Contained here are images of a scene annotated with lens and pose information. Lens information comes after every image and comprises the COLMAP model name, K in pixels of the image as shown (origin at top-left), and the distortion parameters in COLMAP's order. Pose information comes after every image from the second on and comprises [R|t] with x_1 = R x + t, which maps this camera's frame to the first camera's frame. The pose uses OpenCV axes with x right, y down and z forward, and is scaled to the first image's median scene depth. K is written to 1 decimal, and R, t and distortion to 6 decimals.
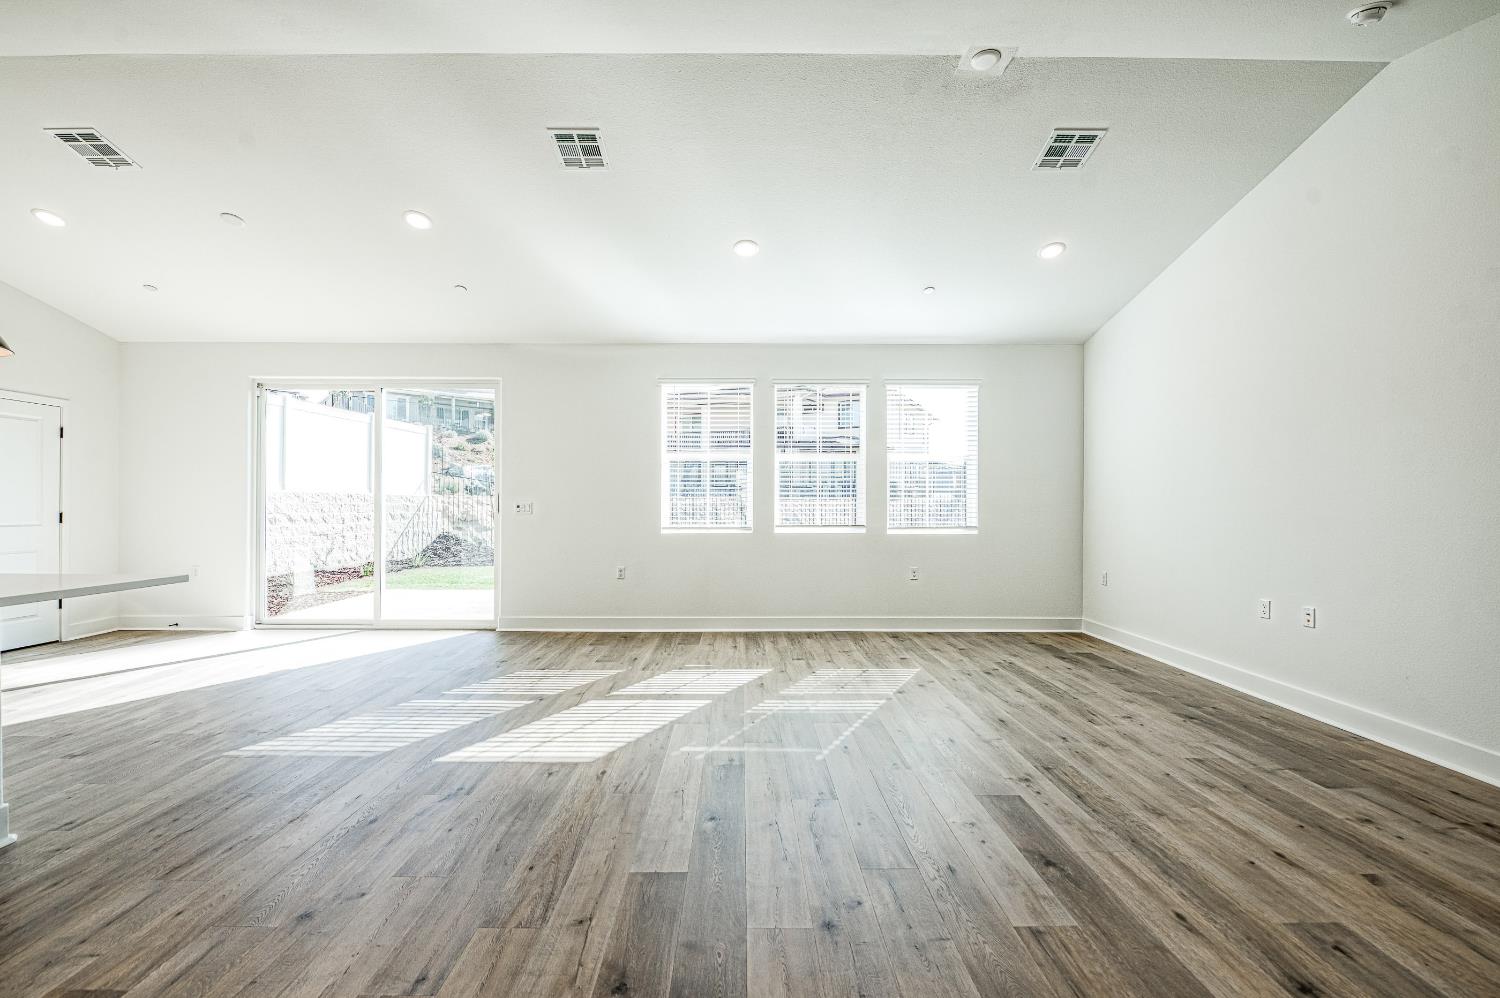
lens RADIAL K [[590.1, 0, 745.5], [0, 590.1, 499.6], [0, 0, 1]] dist [-0.011168, -0.000765]
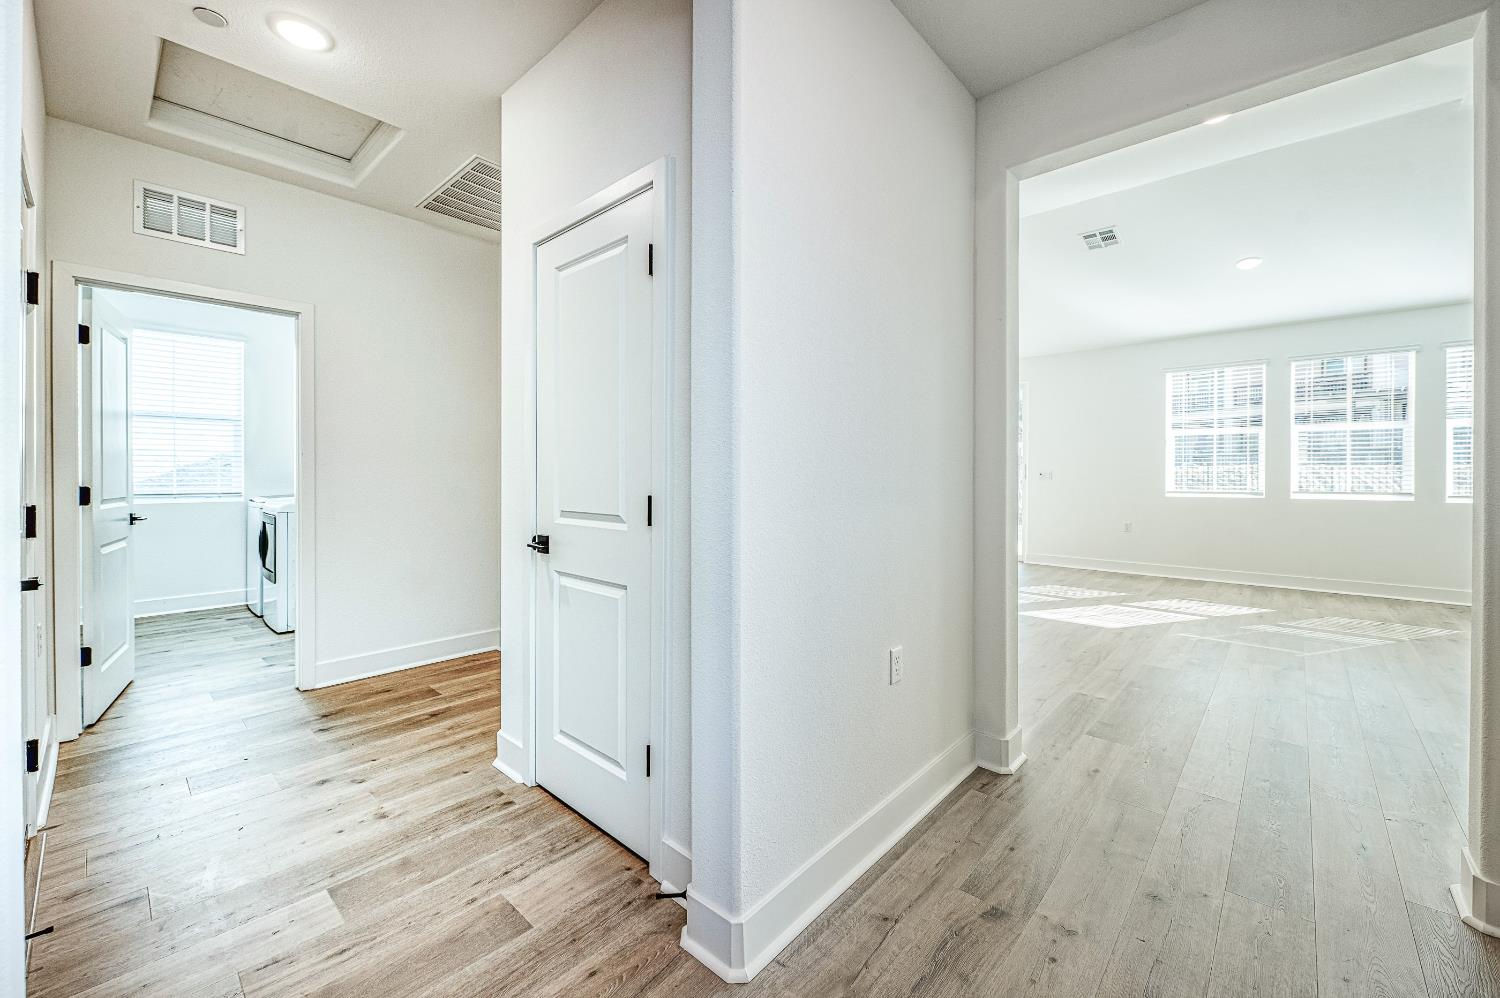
lens RADIAL K [[603.0, 0, 756.3], [0, 603.0, 475.5], [0, 0, 1]] dist [-0.000260, -0.000357]
pose [[0.731952, 0.004232, -0.681343, 0.087808], [0.002726, 0.999955, 0.009139, 0.001236], [0.681351, -0.008547, 0.731907, -0.498798]]
